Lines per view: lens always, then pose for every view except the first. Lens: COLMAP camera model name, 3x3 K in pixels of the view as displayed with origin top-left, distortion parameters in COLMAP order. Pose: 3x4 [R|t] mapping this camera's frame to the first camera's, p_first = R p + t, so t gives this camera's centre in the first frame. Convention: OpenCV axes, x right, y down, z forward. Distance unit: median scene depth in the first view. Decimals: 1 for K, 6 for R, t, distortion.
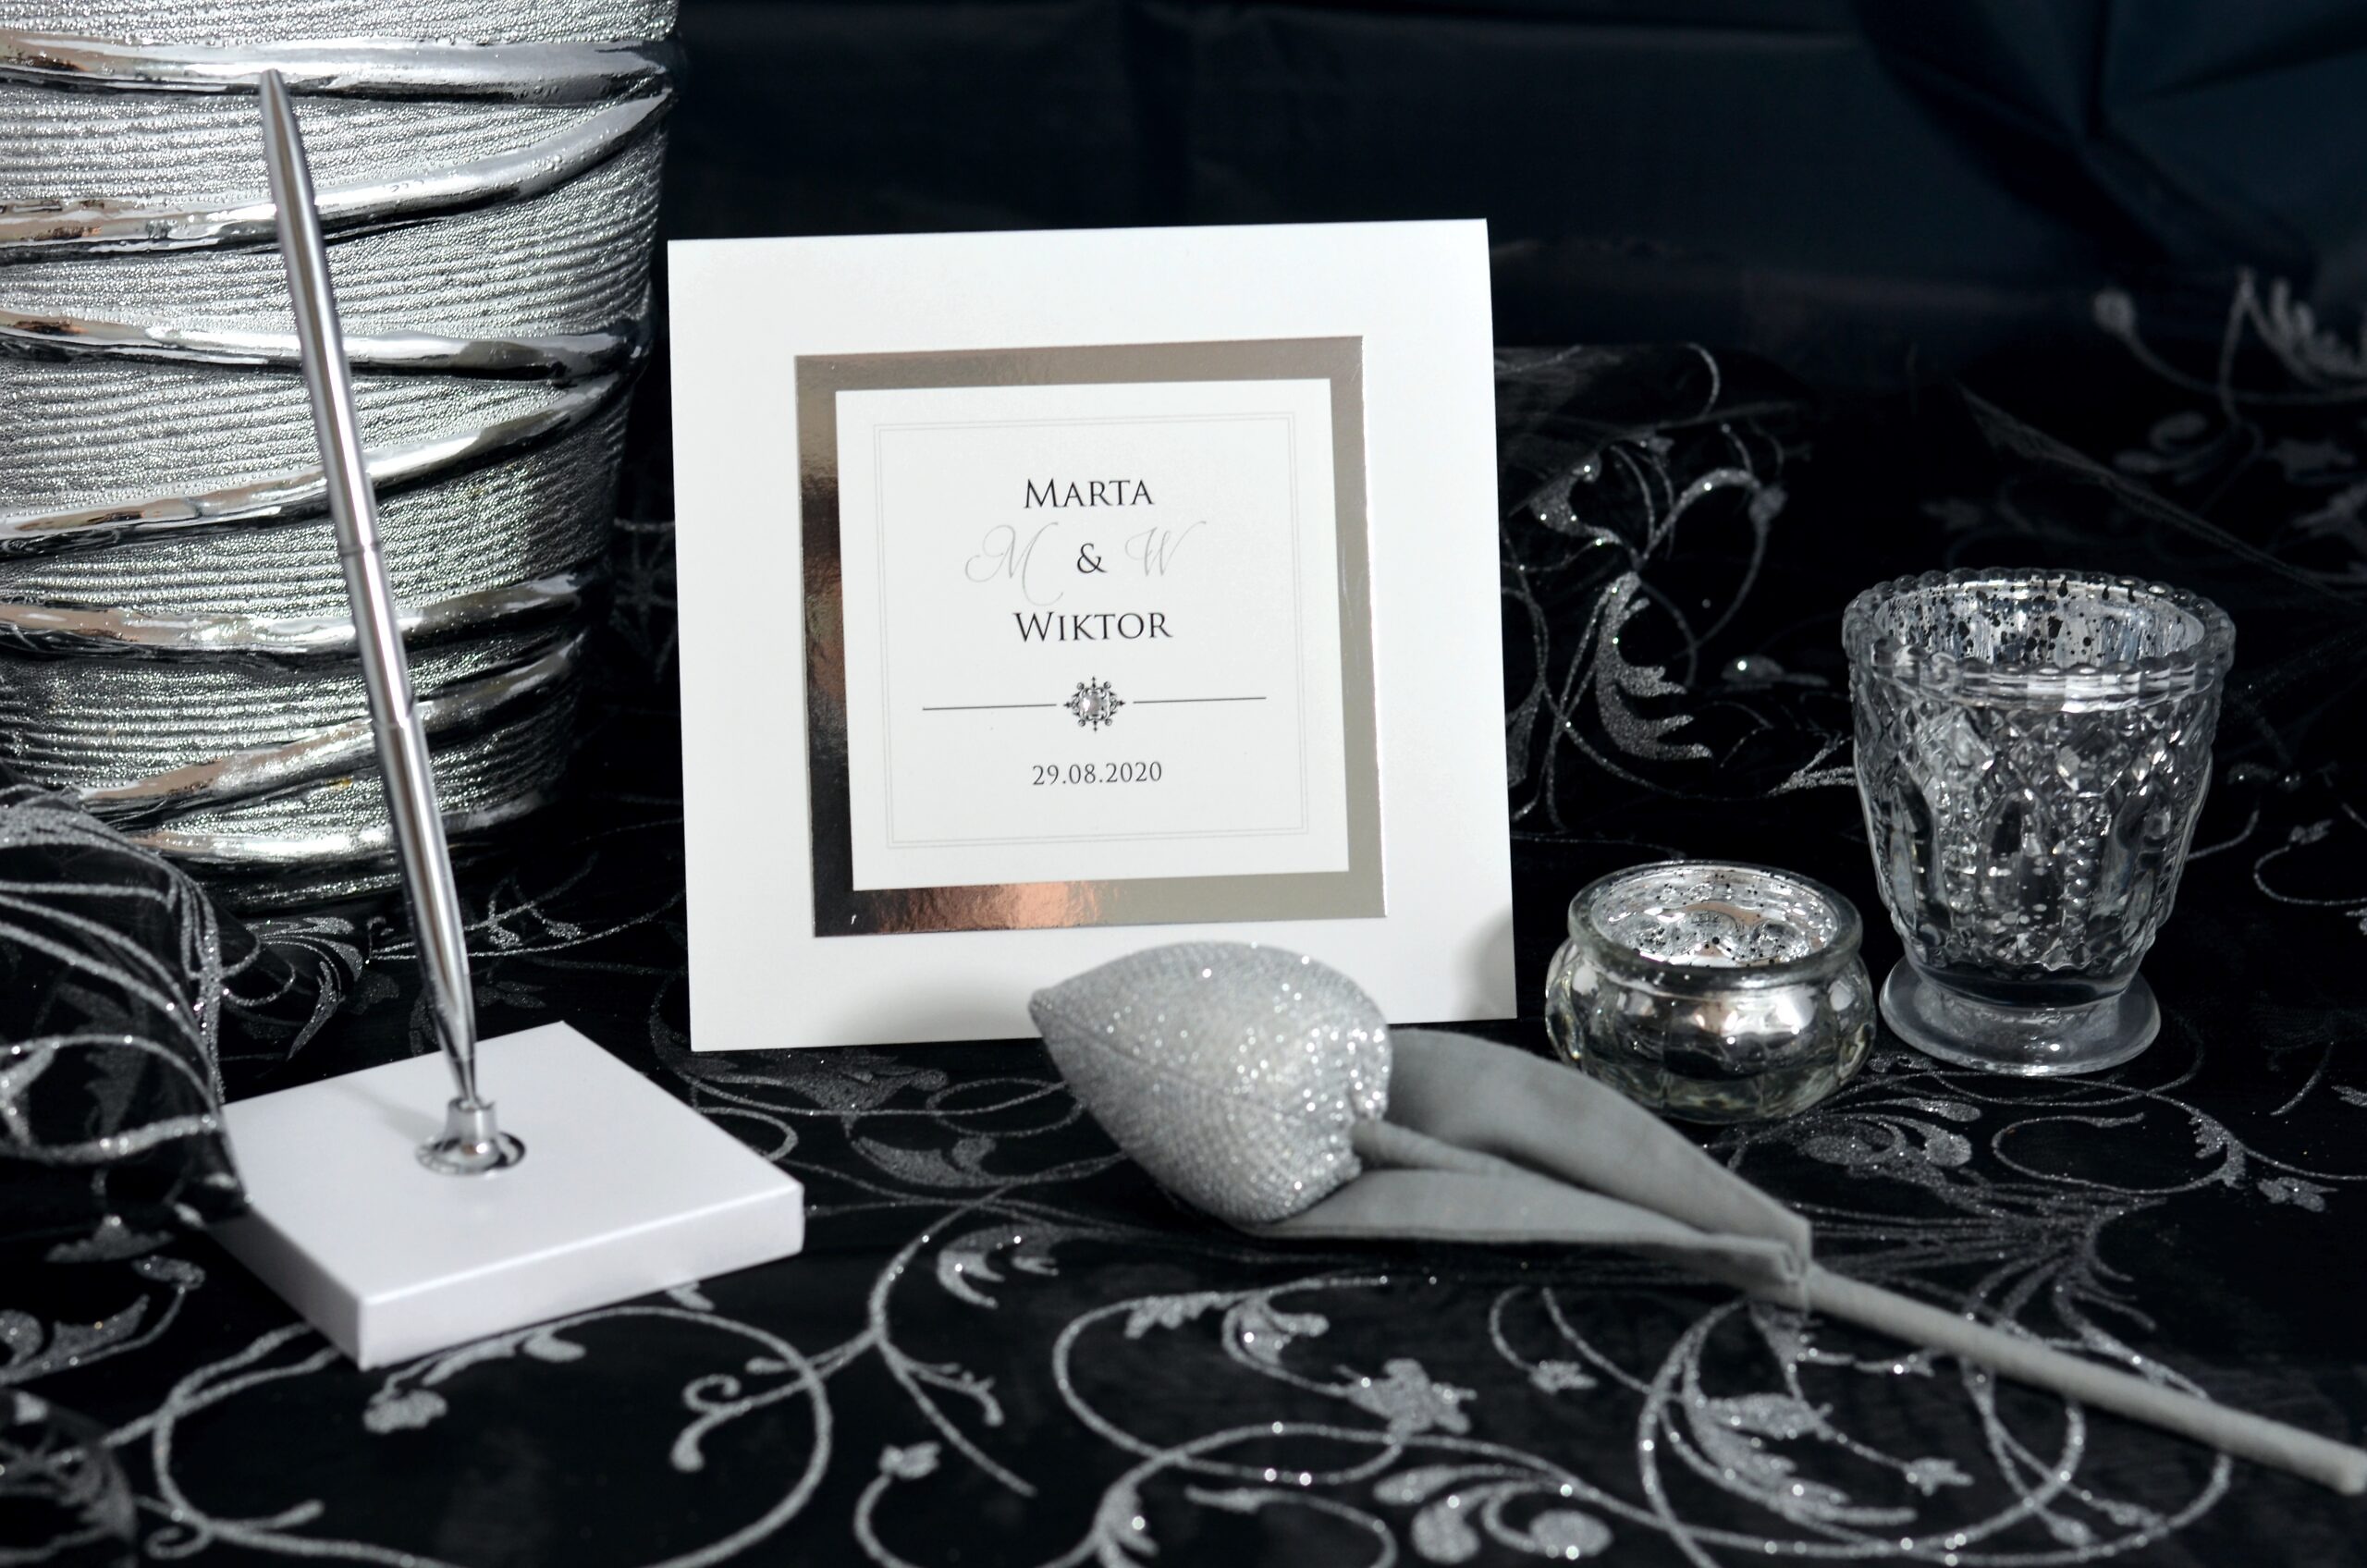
lens RADIAL K [[5365.2, 0, 1183.5], [0, 5365.2, 784.0], [0, 0, 1]] dist [-0.142150, 0.129743]
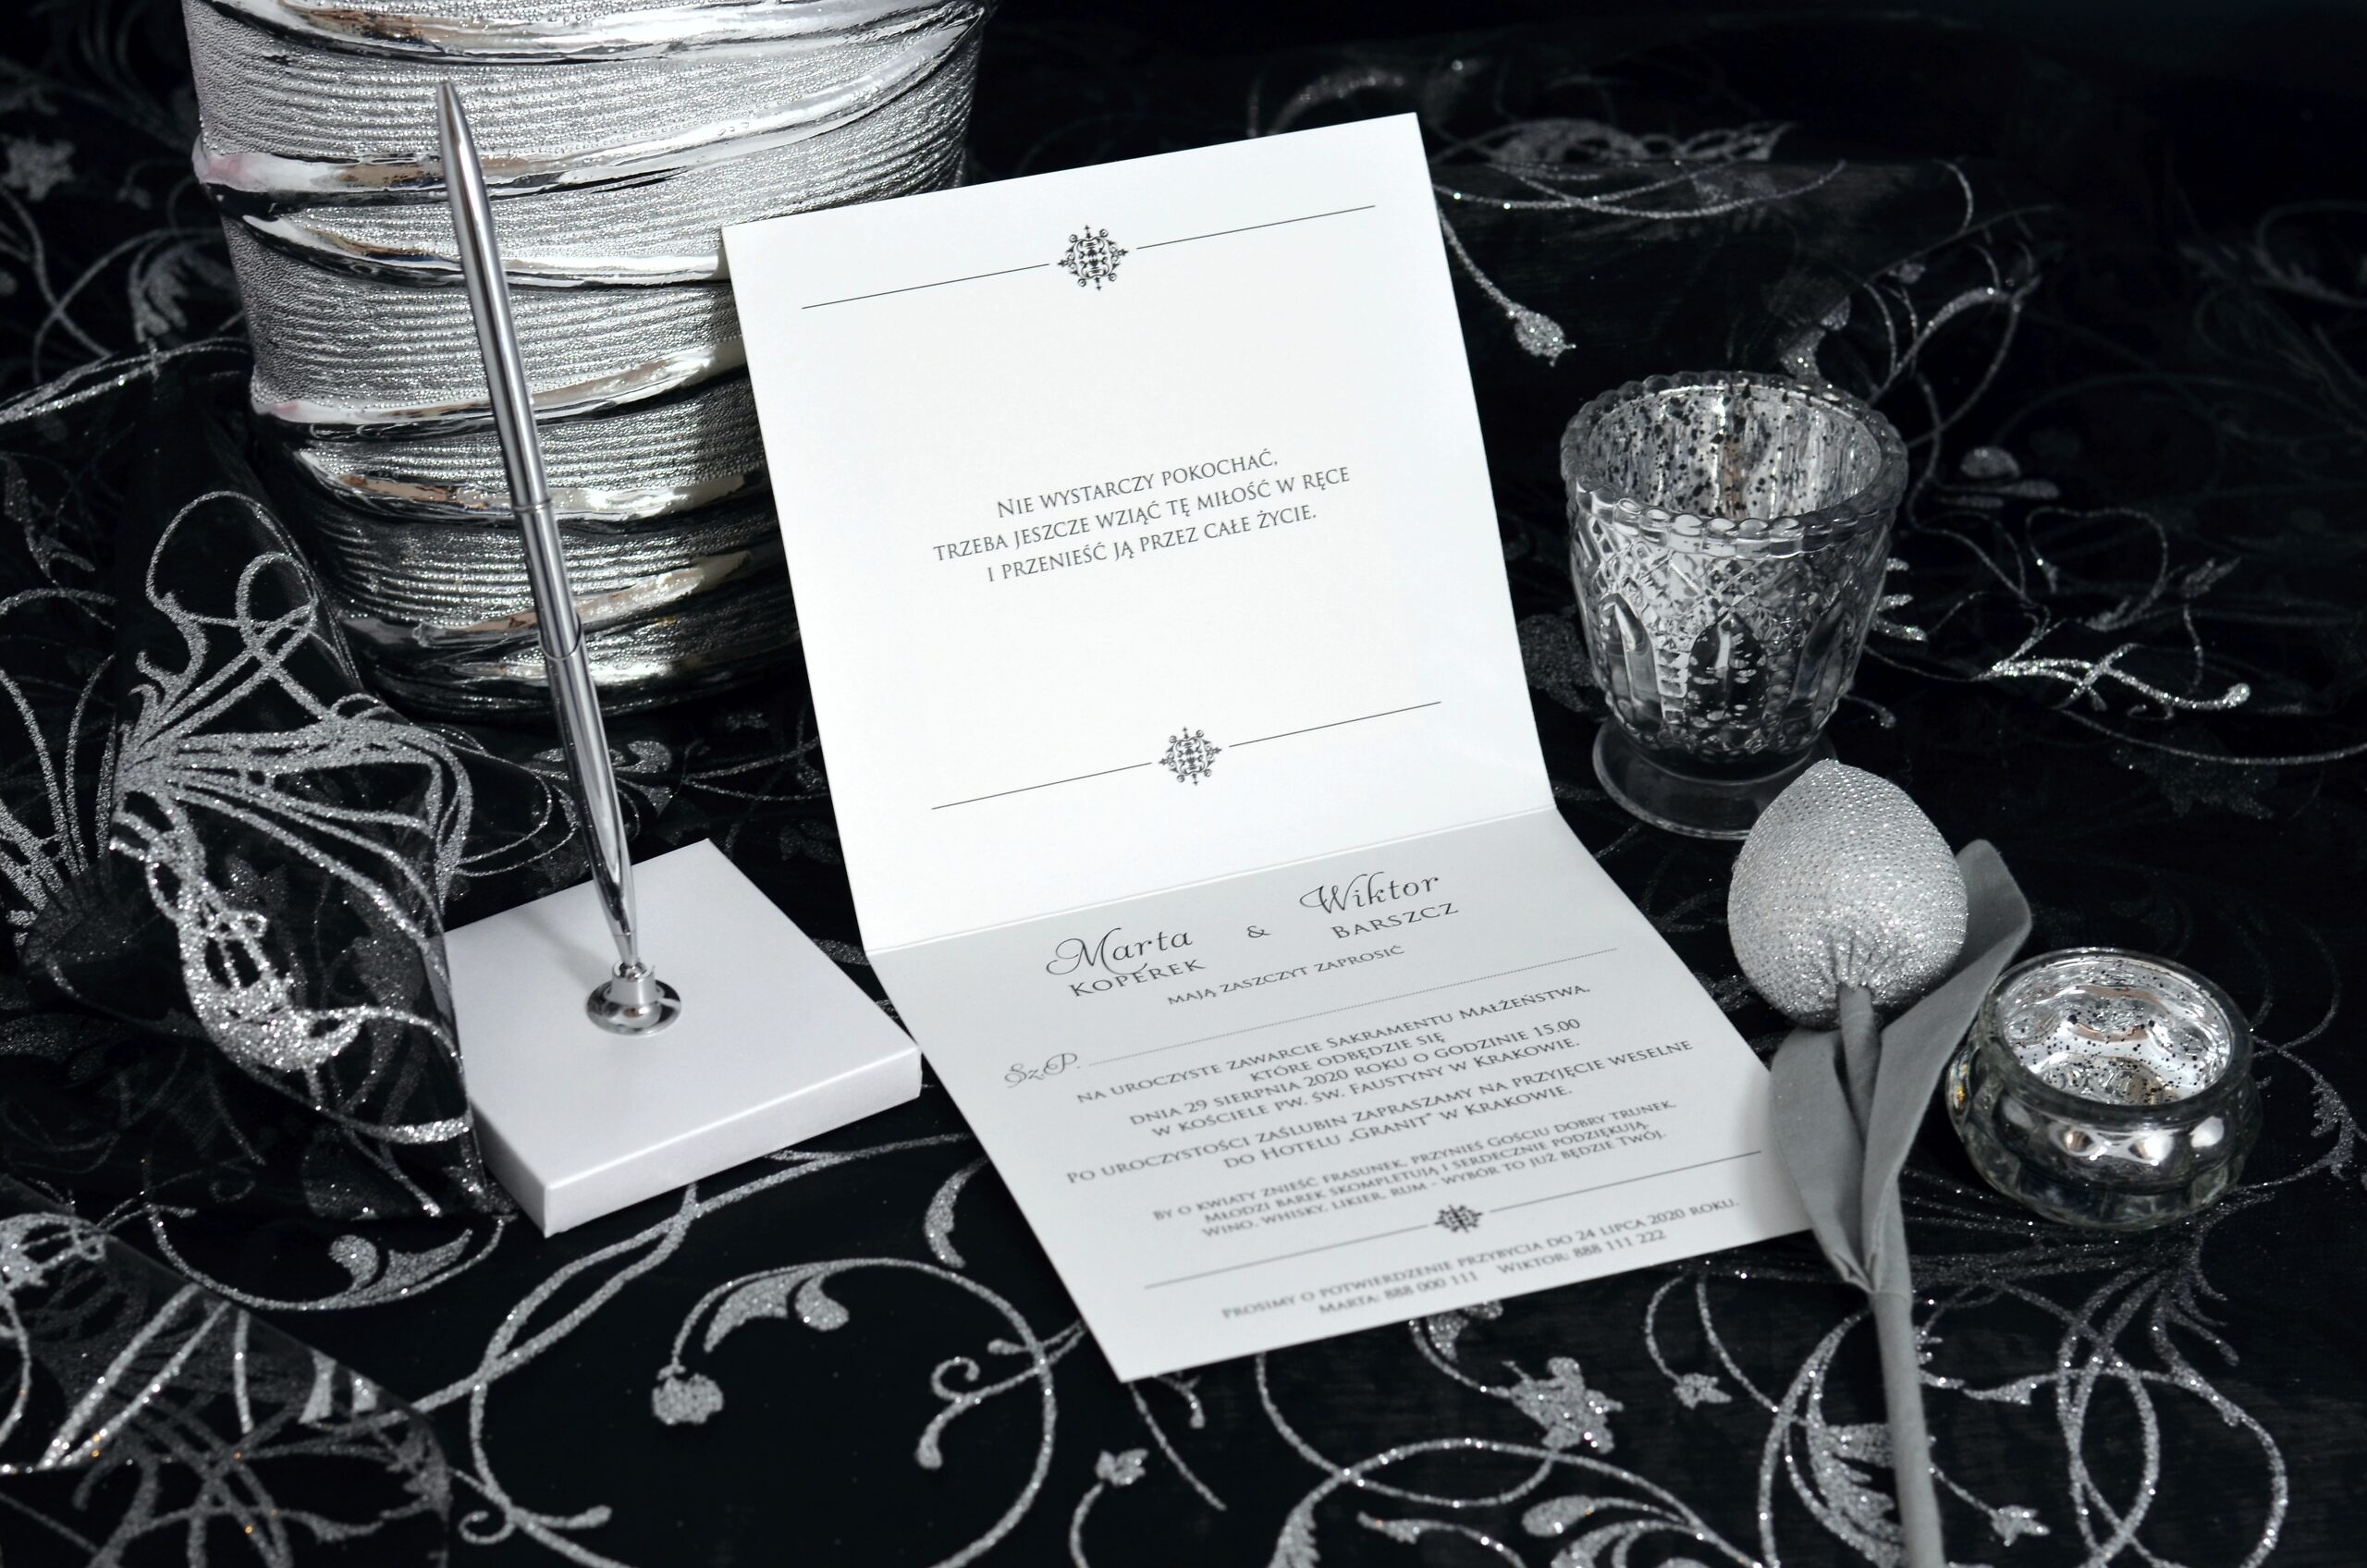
lens RADIAL K [[5329.6, 0, 1231.7], [0, 5329.6, 695.7], [0, 0, 1]] dist [-0.129148, -0.033370]
pose [[0.996325, 0.060104, -0.061022, 0.027237], [-0.045140, 0.973938, 0.222279, -0.243343], [0.072792, -0.218707, 0.973072, -0.063010]]
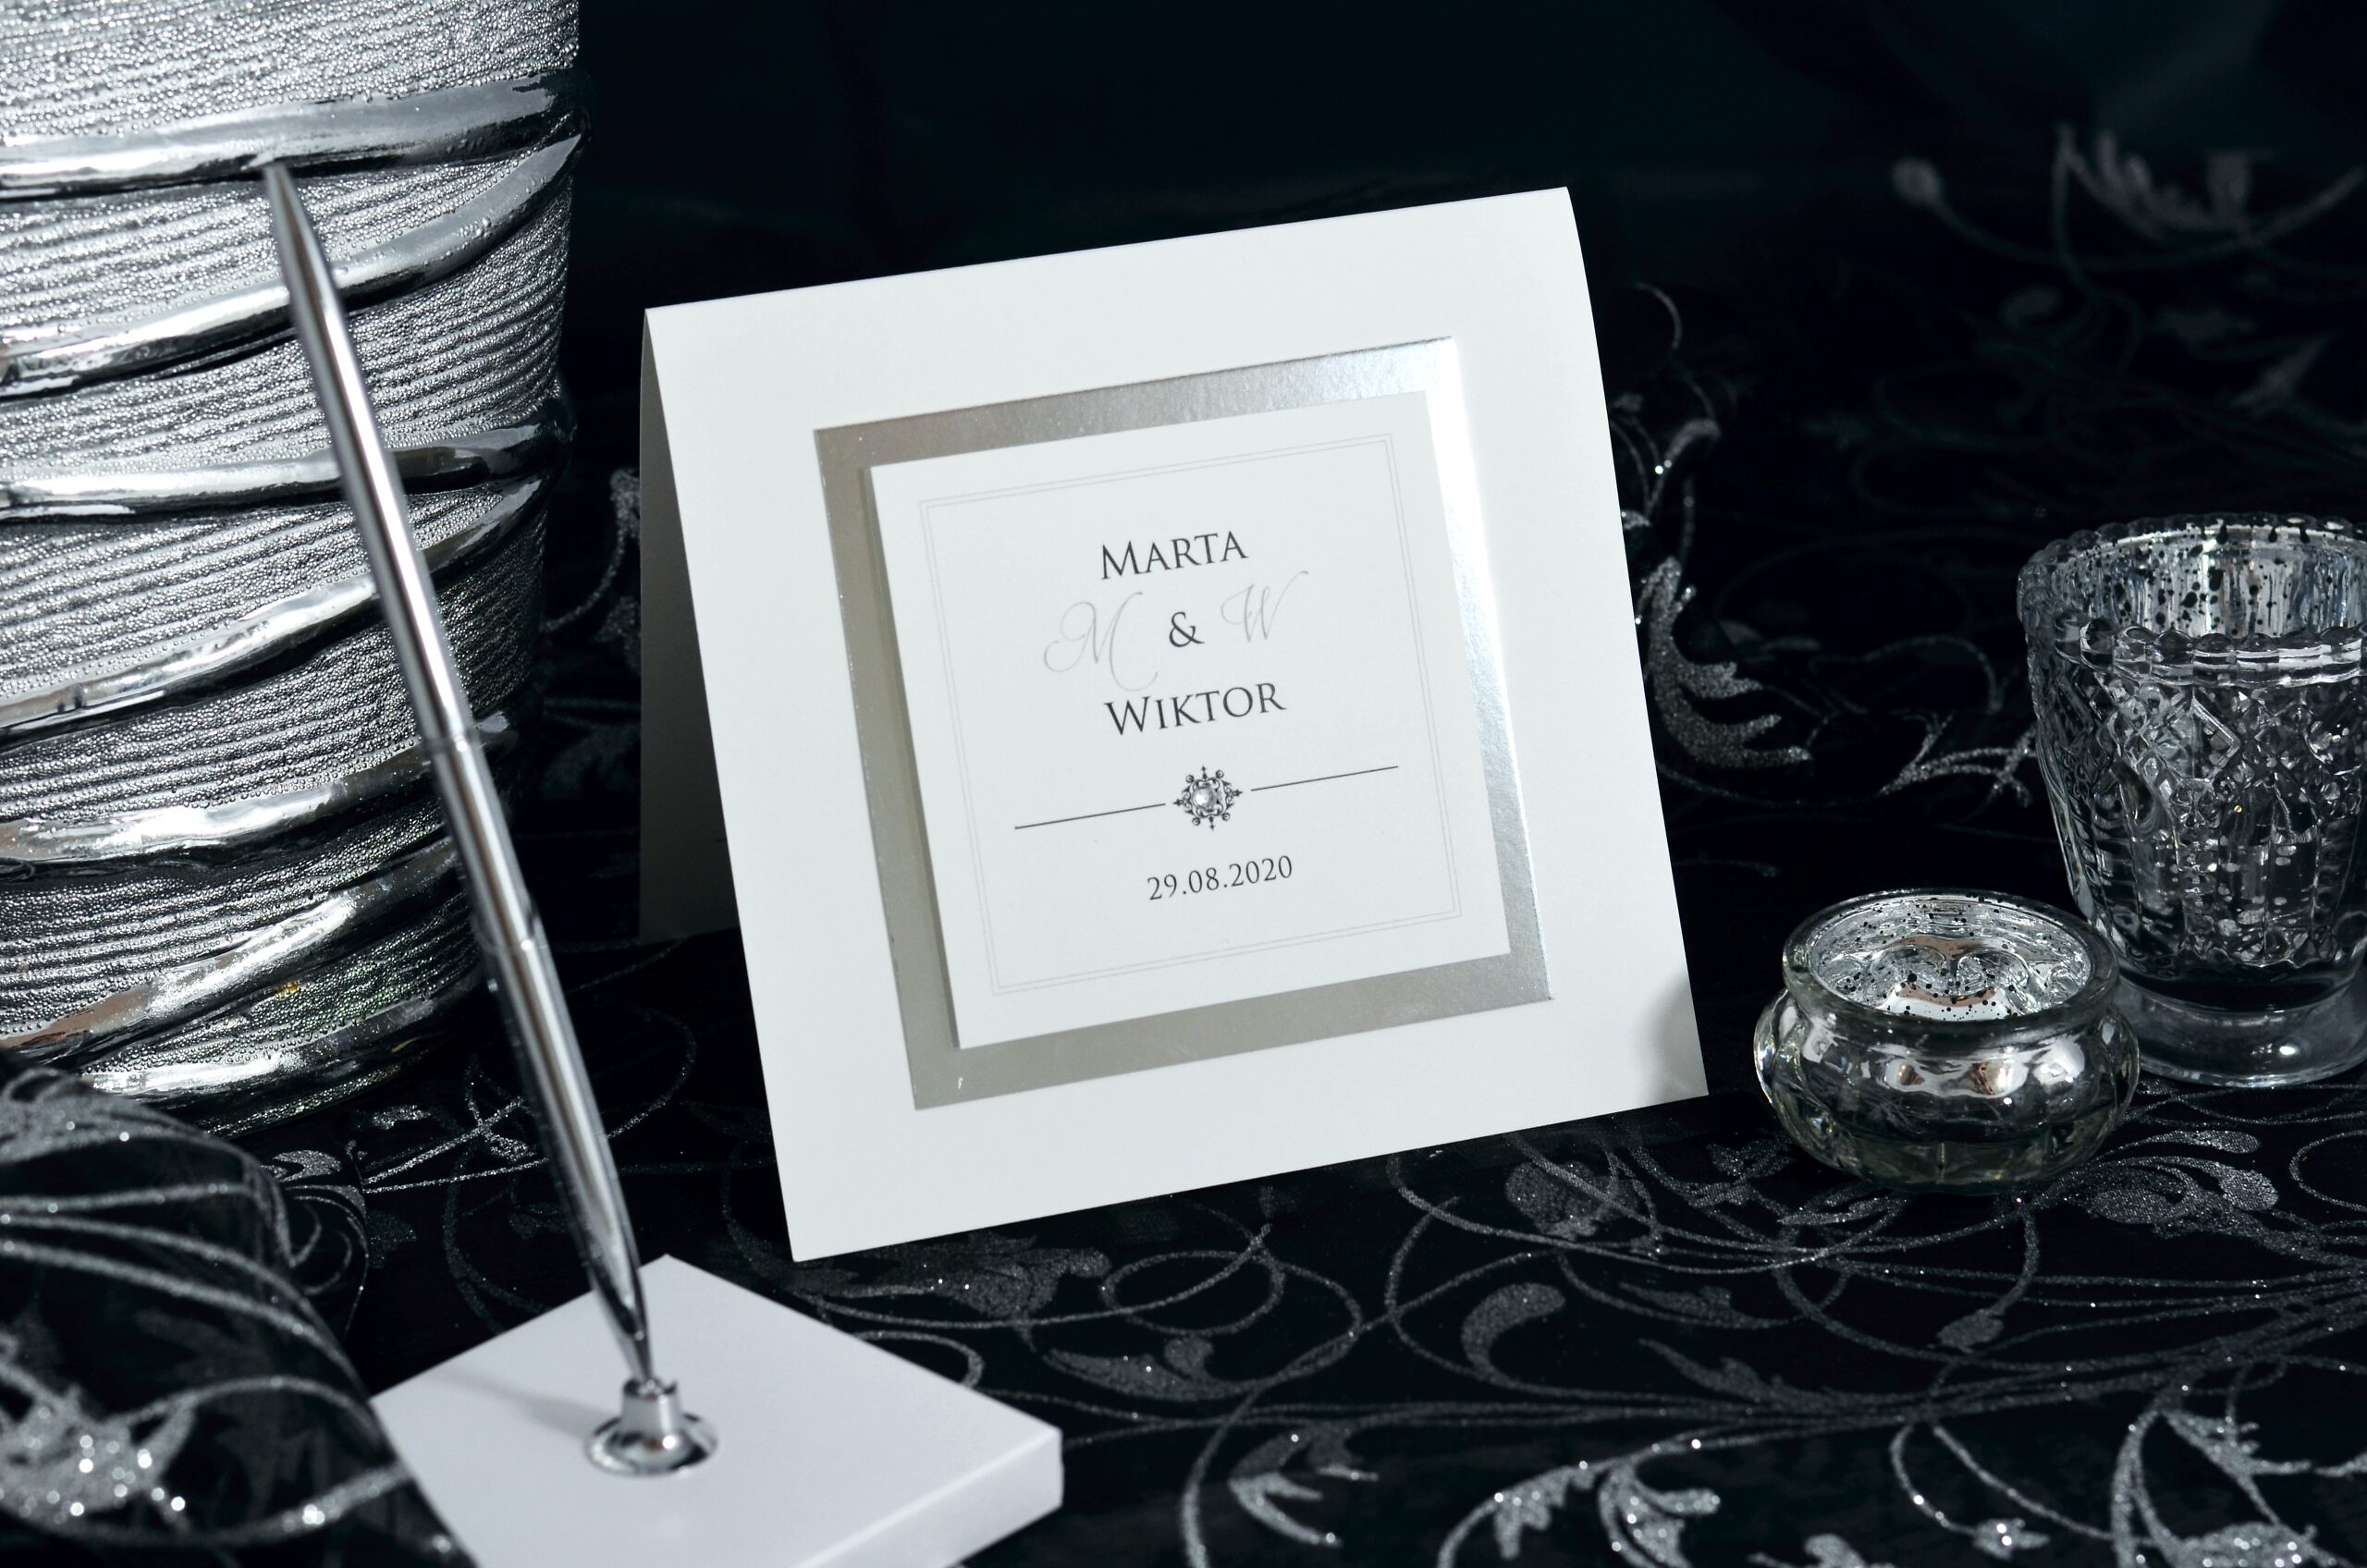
lens RADIAL K [[5409.1, 0, 1183.5], [0, 5409.1, 784.0], [0, 0, 1]] dist [-0.099713, -0.655706]
pose [[0.976476, -0.118434, 0.180189, -0.175808], [0.112430, 0.992719, 0.043216, -0.054831], [-0.183995, -0.021941, 0.982682, 0.151172]]
